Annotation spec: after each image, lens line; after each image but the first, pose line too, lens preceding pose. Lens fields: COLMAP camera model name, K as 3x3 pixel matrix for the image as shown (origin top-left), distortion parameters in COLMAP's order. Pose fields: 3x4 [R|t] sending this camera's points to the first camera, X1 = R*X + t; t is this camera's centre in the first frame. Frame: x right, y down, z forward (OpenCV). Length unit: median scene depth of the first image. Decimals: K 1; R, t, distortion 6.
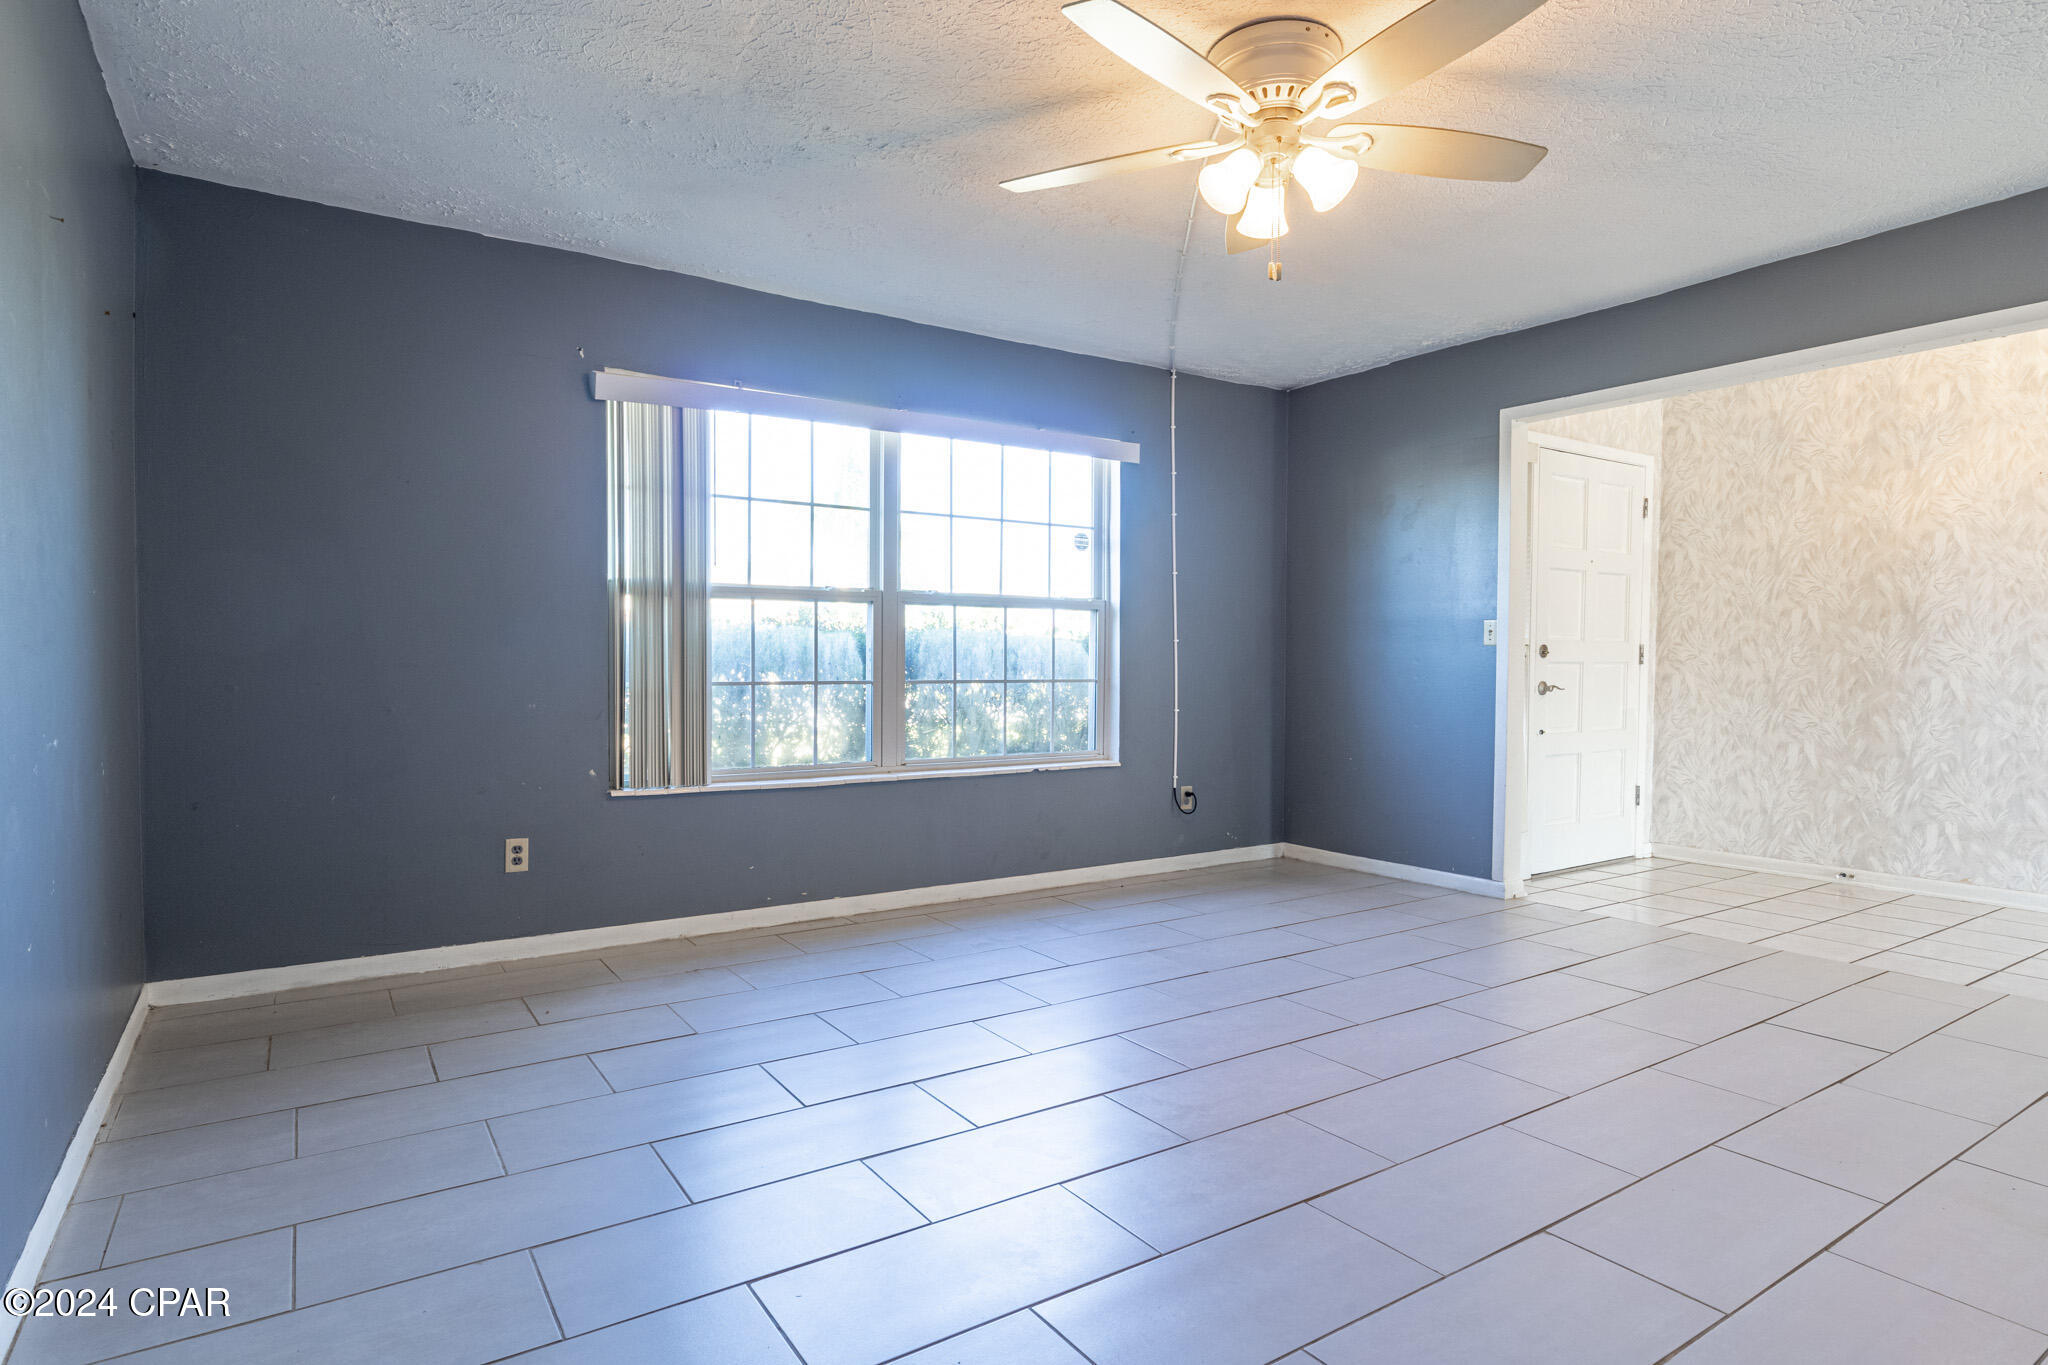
lens RADIAL K [[1046.5, 0, 1024.0], [0, 1046.5, 682.5], [0, 0, 1]] dist [0.001457, 0.000025]
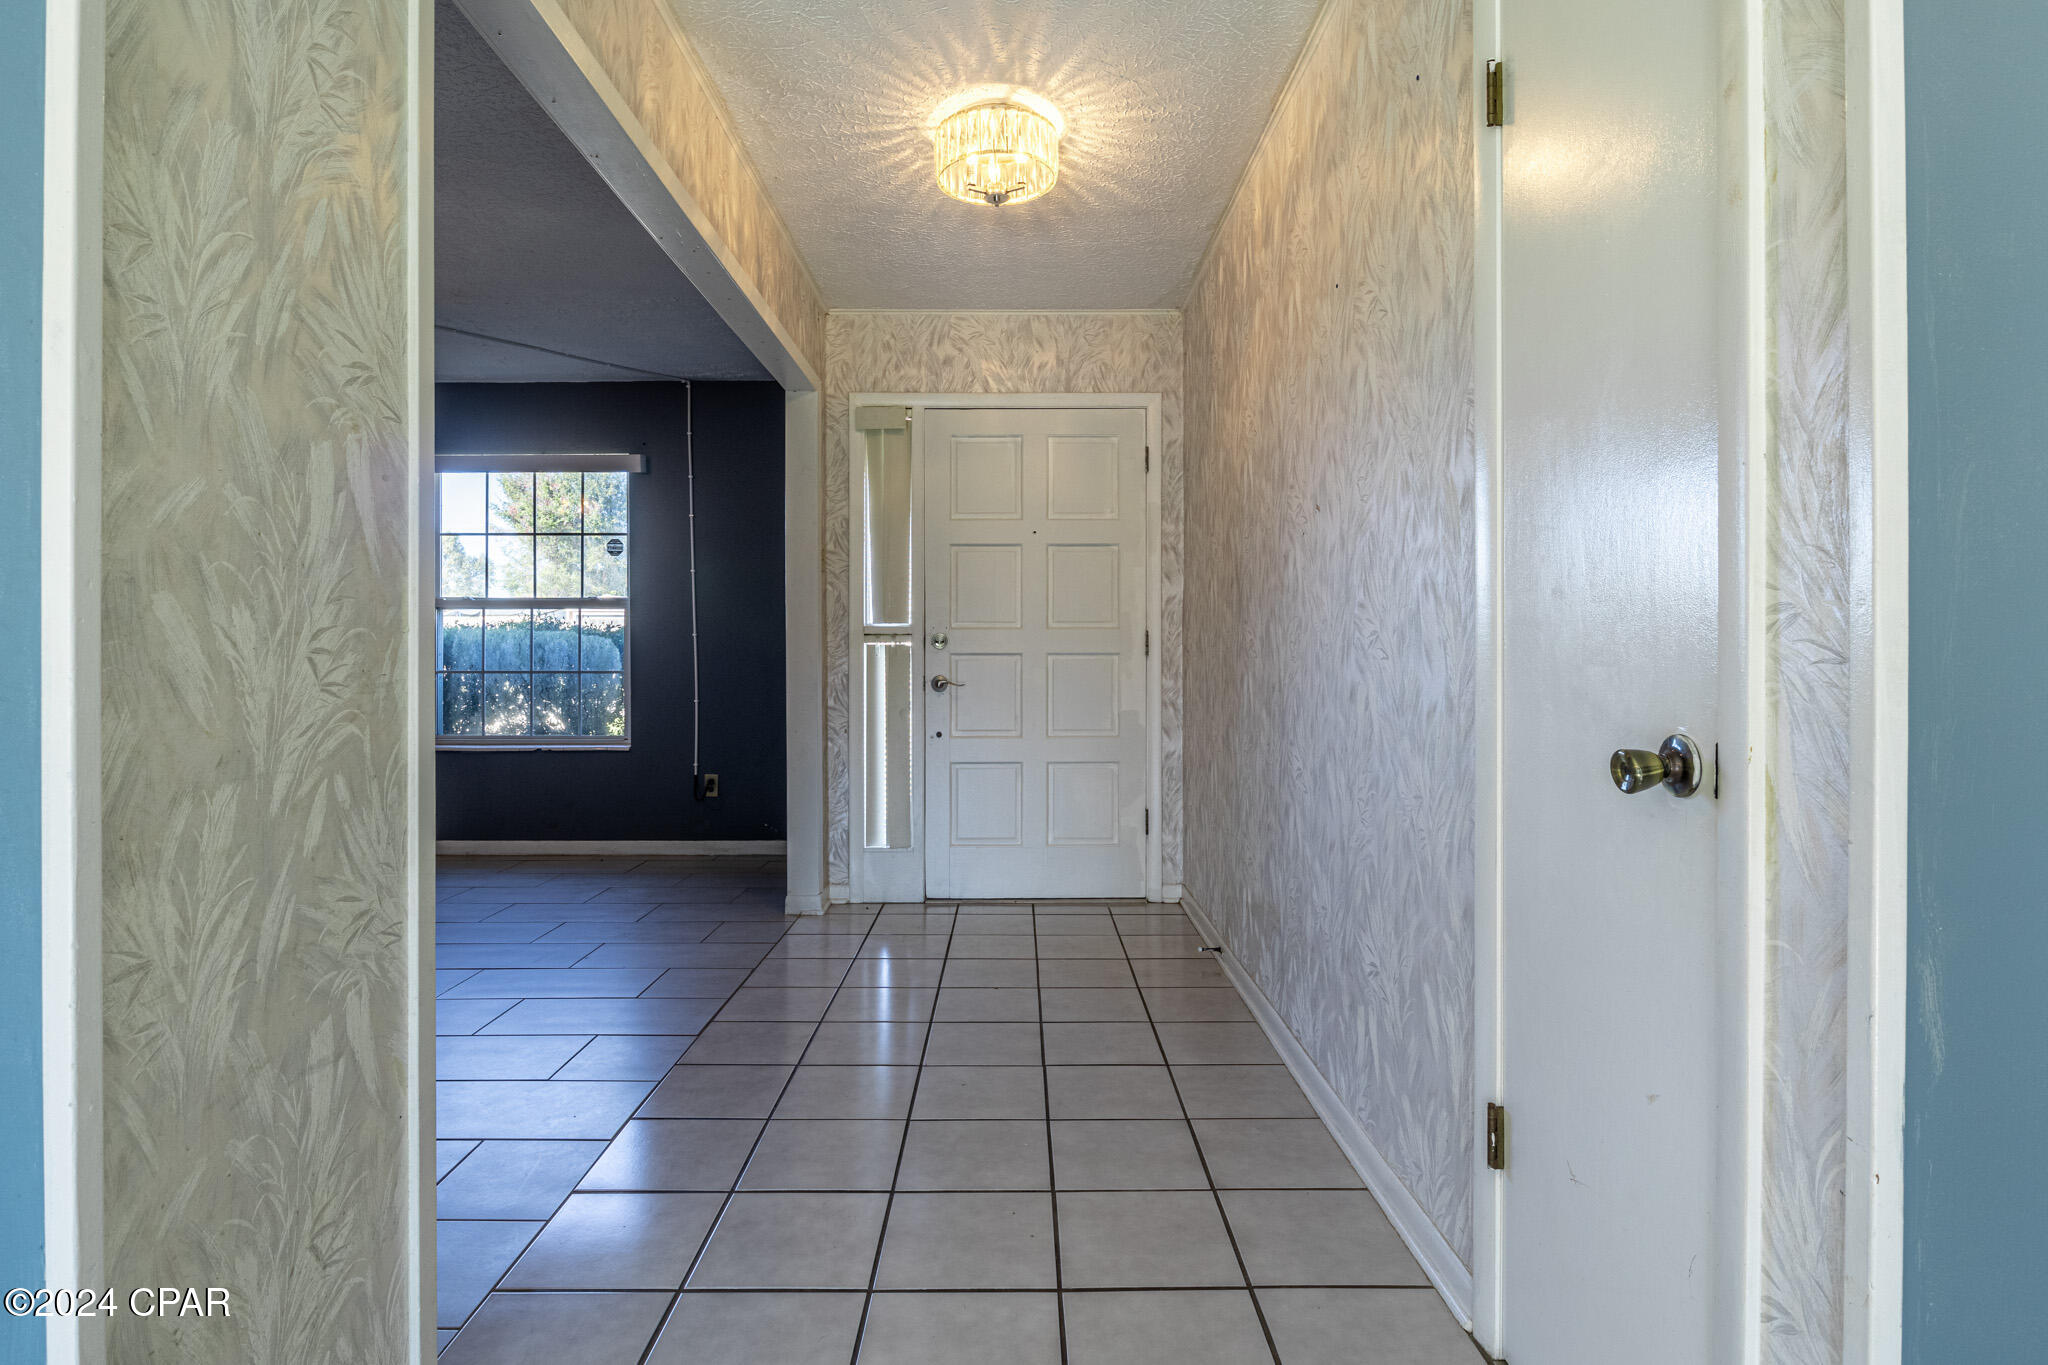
lens RADIAL K [[1074.2, 0, 1026.0], [0, 1074.2, 674.6], [0, 0, 1]] dist [-0.022685, -0.000312]
pose [[0.833241, 0.007763, -0.552856, 1.161400], [-0.010255, 0.999946, -0.001415, -0.002358], [0.552815, 0.006849, 0.833276, 0.326918]]
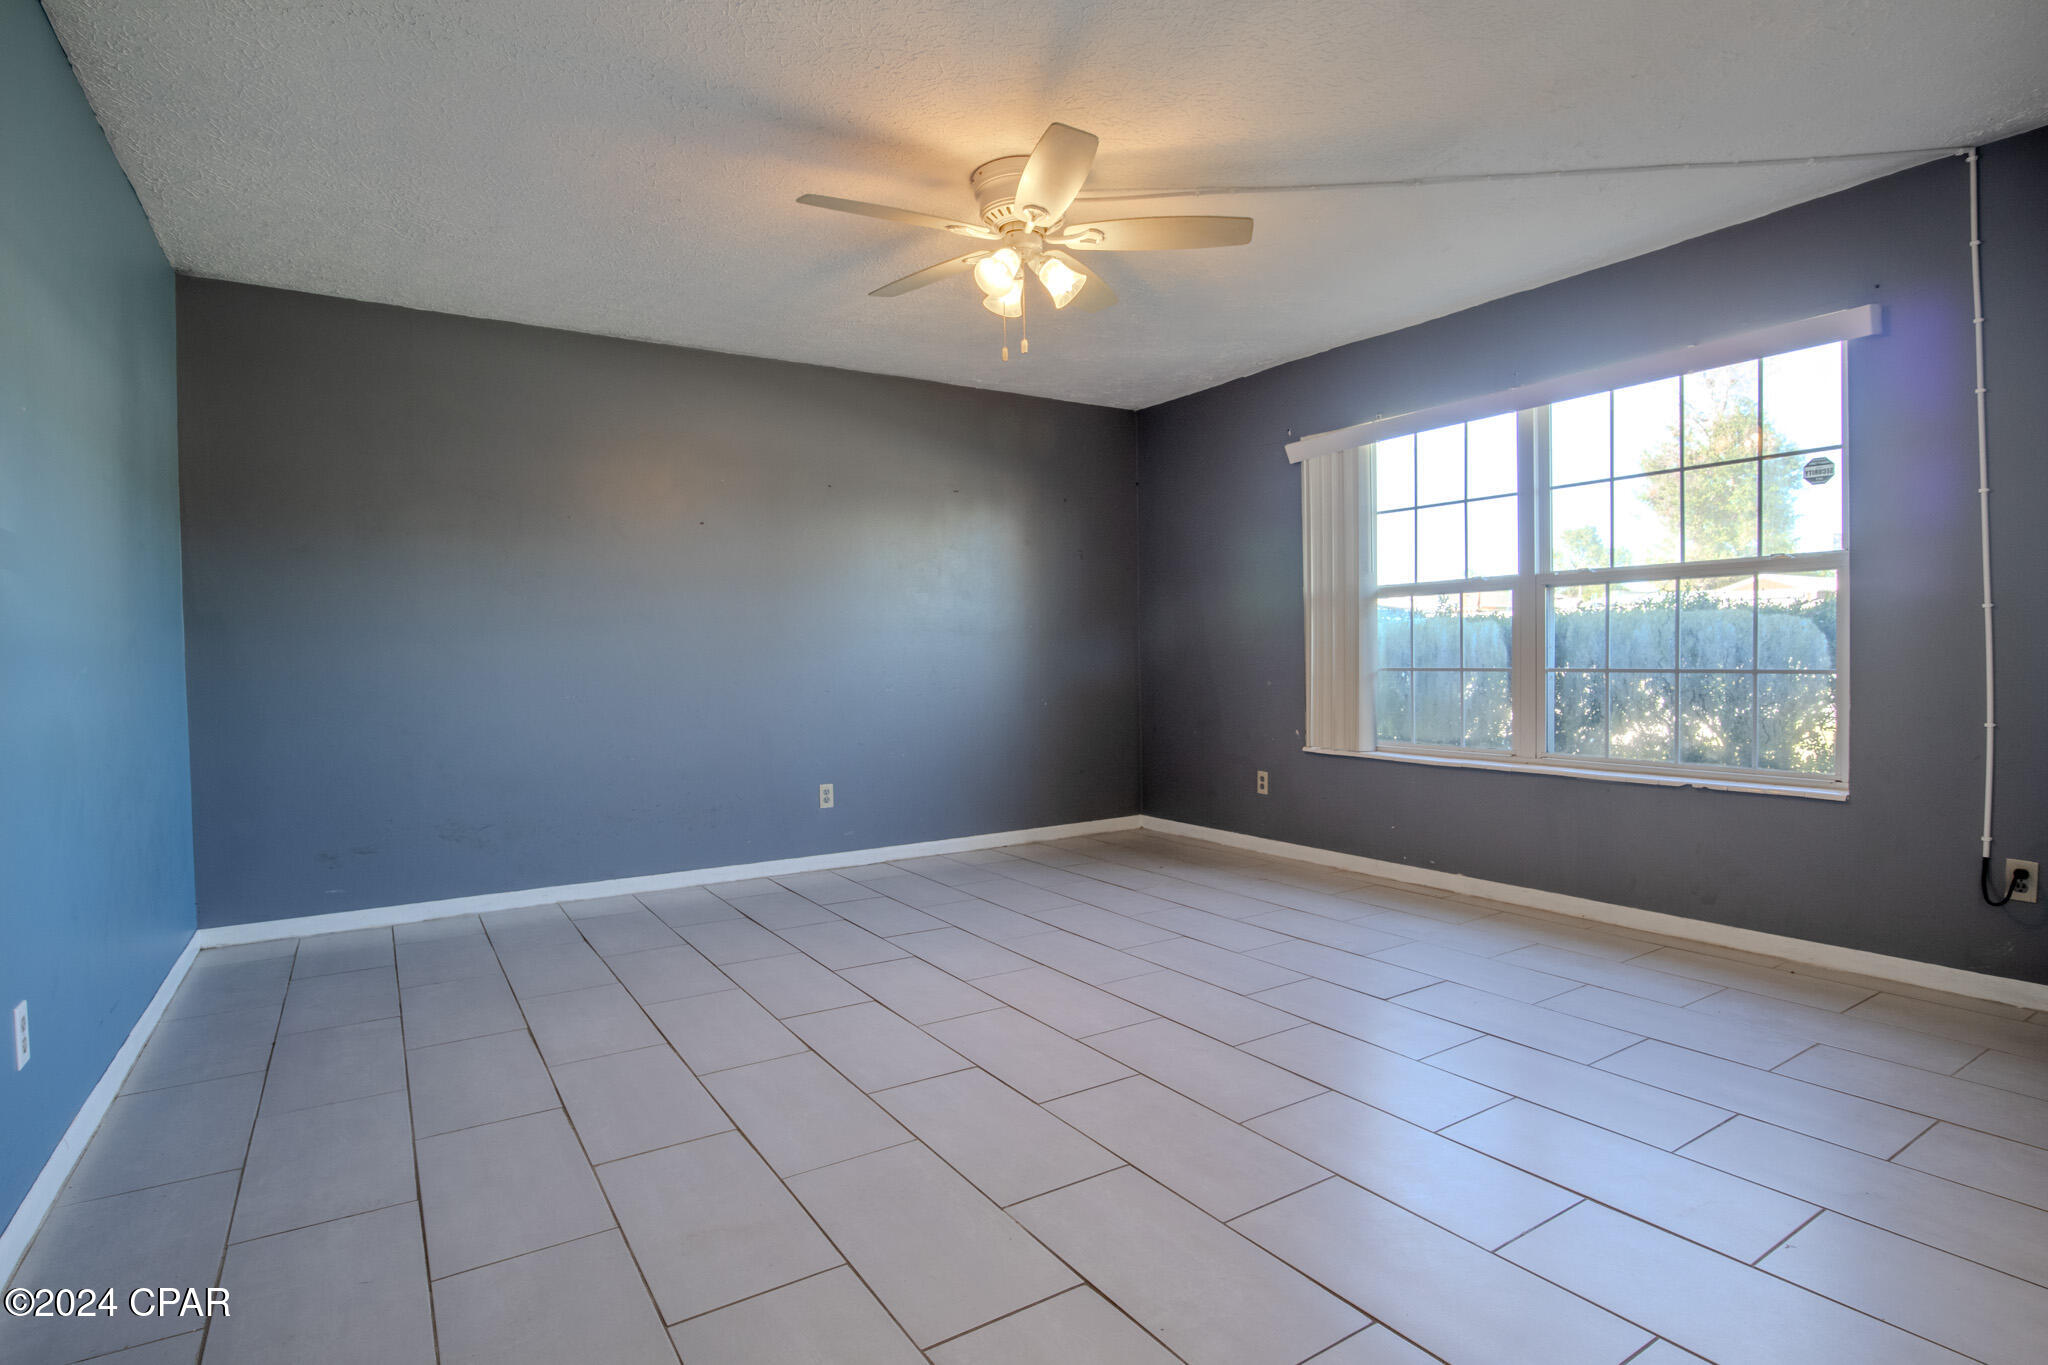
lens RADIAL K [[1074.2, 0, 1026.0], [0, 1074.2, 674.6], [0, 0, 1]] dist [-0.022685, -0.000312]
pose [[0.006607, 0.015248, -0.999862, 0.834745], [-0.006077, 0.999866, 0.015208, -0.008180], [0.999960, 0.005975, 0.006699, 0.523434]]
